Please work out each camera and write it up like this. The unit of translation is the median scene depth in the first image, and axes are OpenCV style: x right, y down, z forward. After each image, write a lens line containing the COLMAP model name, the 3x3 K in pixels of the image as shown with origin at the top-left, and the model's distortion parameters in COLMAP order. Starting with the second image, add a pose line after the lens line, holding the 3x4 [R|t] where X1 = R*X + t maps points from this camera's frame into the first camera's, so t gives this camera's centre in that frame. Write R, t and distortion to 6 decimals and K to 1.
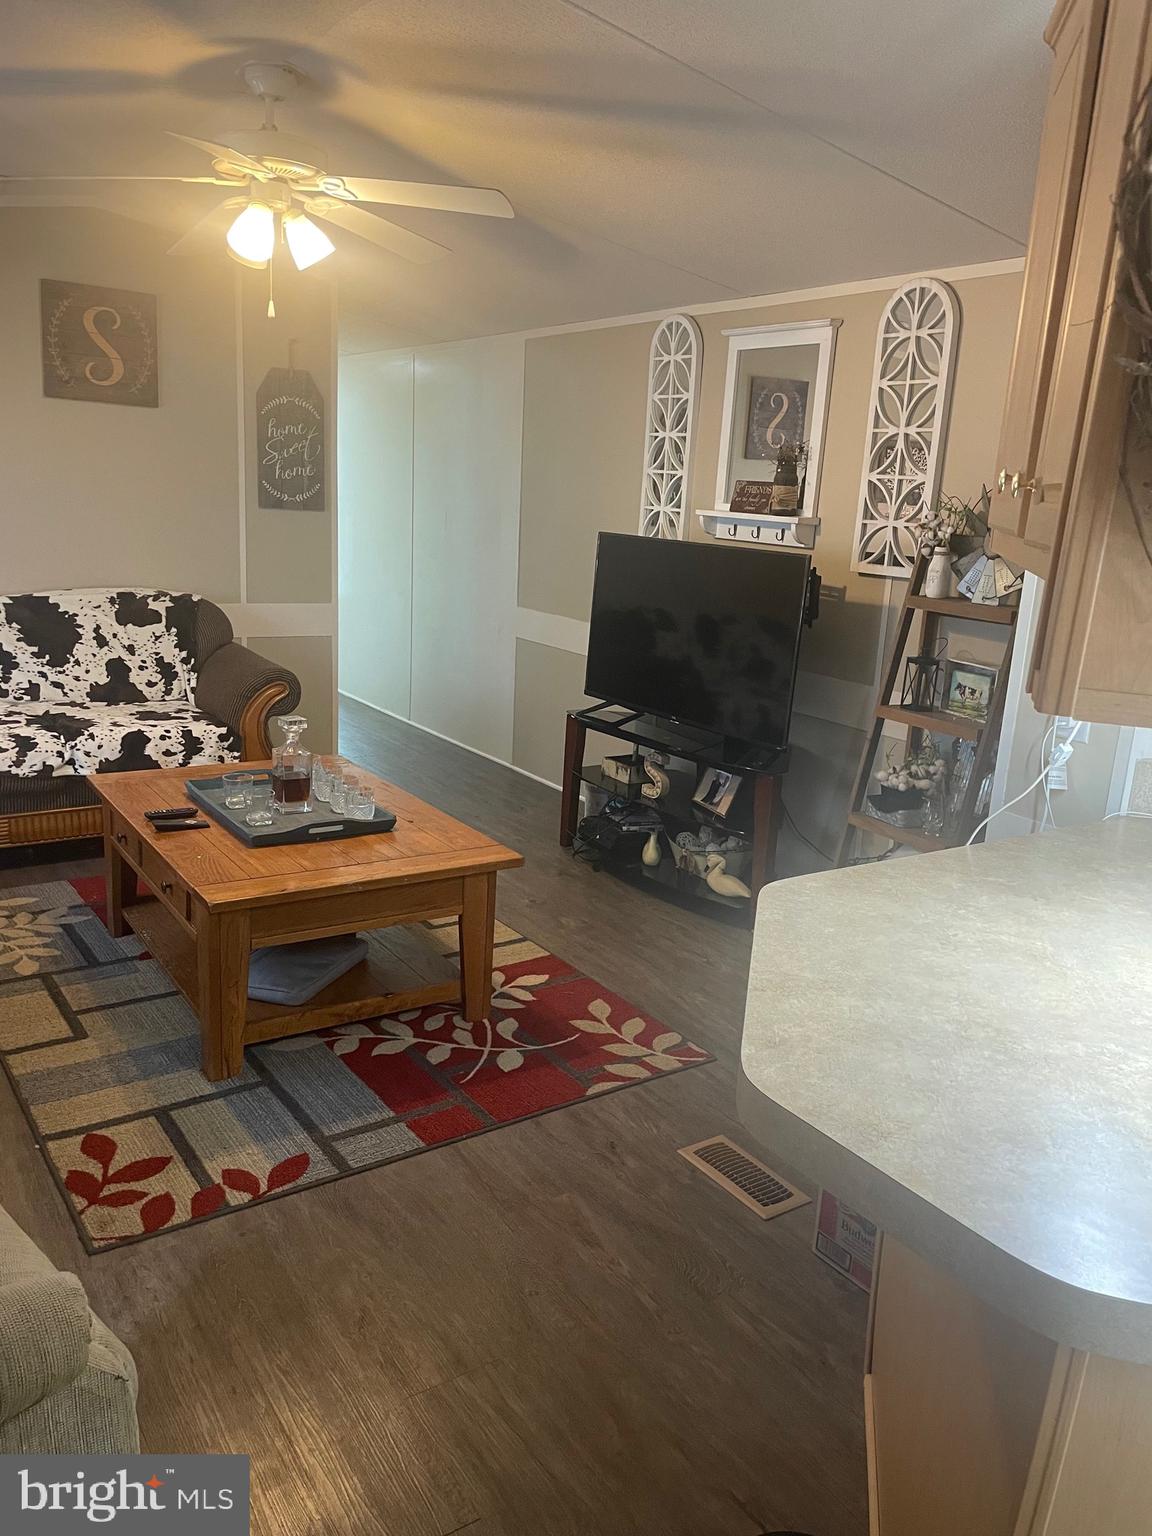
lens RADIAL K [[1158.9, 0, 575.8], [0, 1158.9, 771.8], [0, 0, 1]] dist [0.021039, -0.028328]
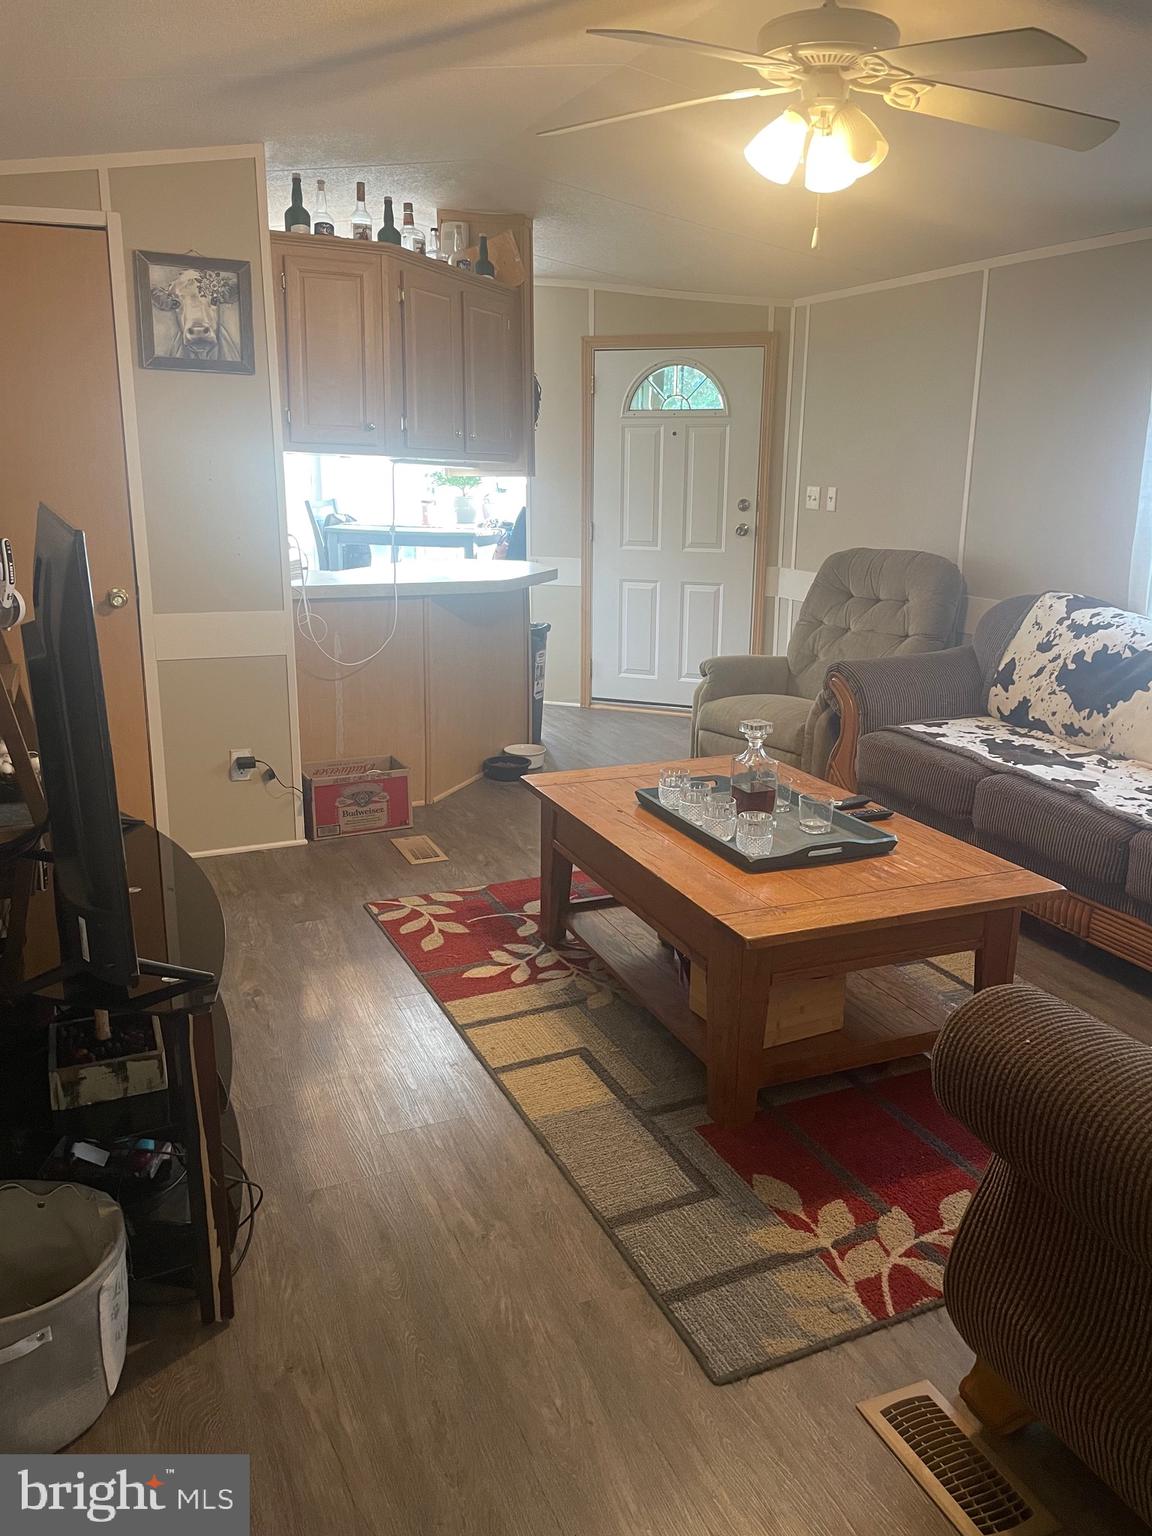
lens RADIAL K [[1158.9, 0, 577.4], [0, 1158.9, 766.2], [0, 0, 1]] dist [0.021039, -0.028328]
pose [[-0.981383, -0.113858, 0.154676, -0.256519], [-0.023682, 0.870929, 0.490838, -0.457573], [-0.190598, 0.478037, -0.857411, 1.844025]]
